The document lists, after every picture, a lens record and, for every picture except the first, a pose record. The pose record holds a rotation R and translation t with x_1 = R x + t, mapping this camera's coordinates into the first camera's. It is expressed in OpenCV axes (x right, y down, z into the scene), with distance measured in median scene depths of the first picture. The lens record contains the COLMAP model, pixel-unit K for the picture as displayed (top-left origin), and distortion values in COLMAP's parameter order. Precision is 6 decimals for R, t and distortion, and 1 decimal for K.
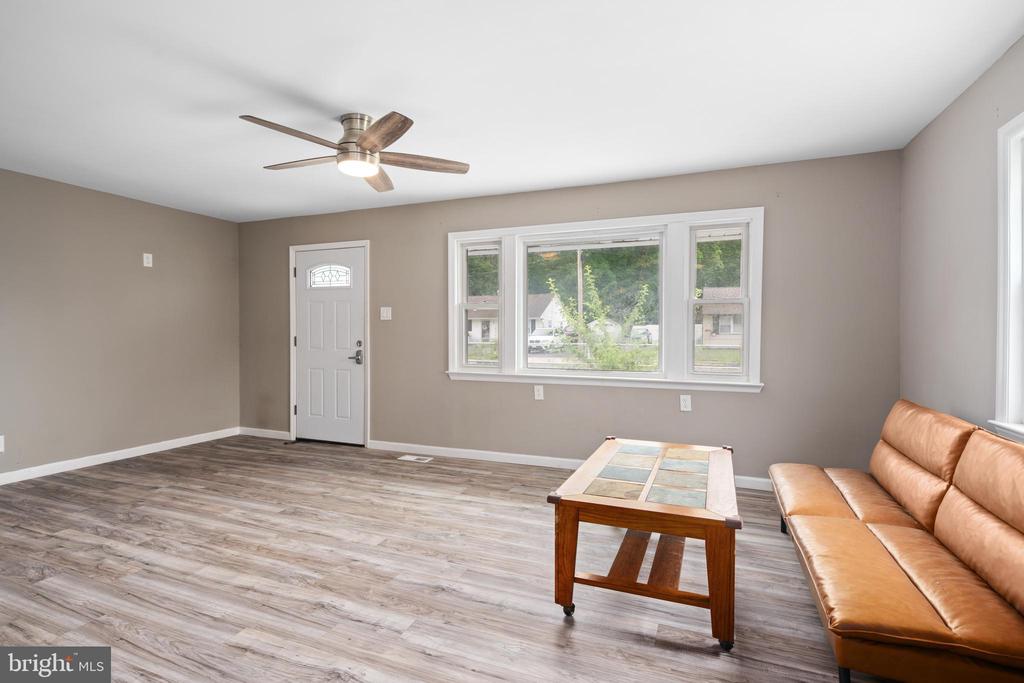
lens RADIAL K [[502.3, 0, 512.0], [0, 502.3, 330.1], [0, 0, 1]] dist [-0.001993, -0.000258]
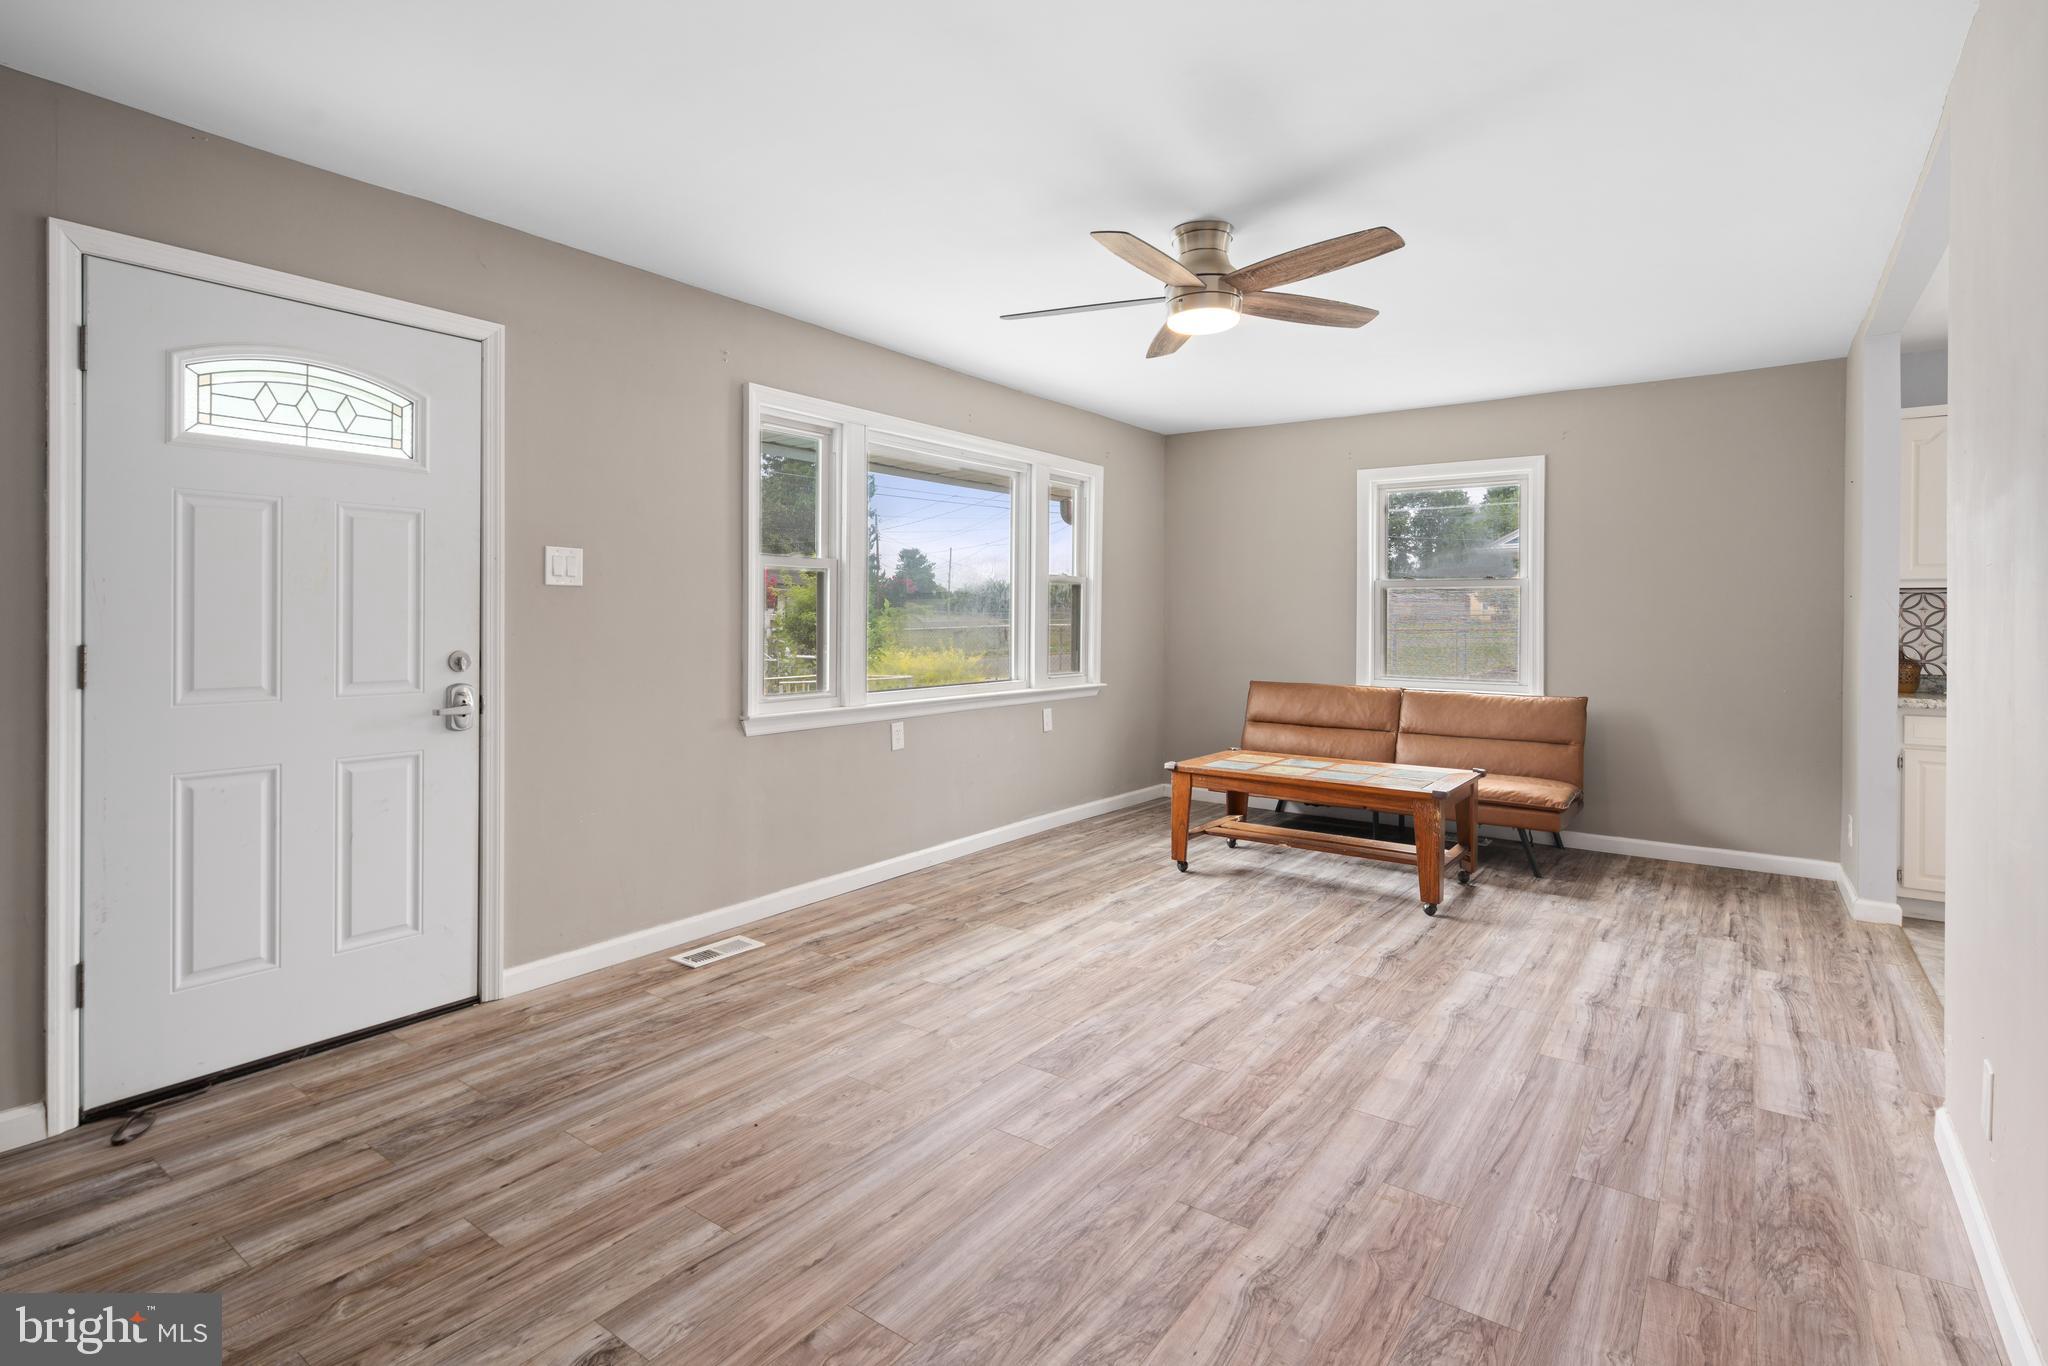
lens RADIAL K [[999.1, 0, 1023.3], [0, 999.1, 617.6], [0, 0, 1]] dist [-0.000844, -0.000219]
pose [[0.242235, -0.000936, 0.970217, -1.273992], [-0.003017, 0.999994, 0.001718, -0.001872], [-0.970213, -0.003343, 0.242231, 0.854553]]
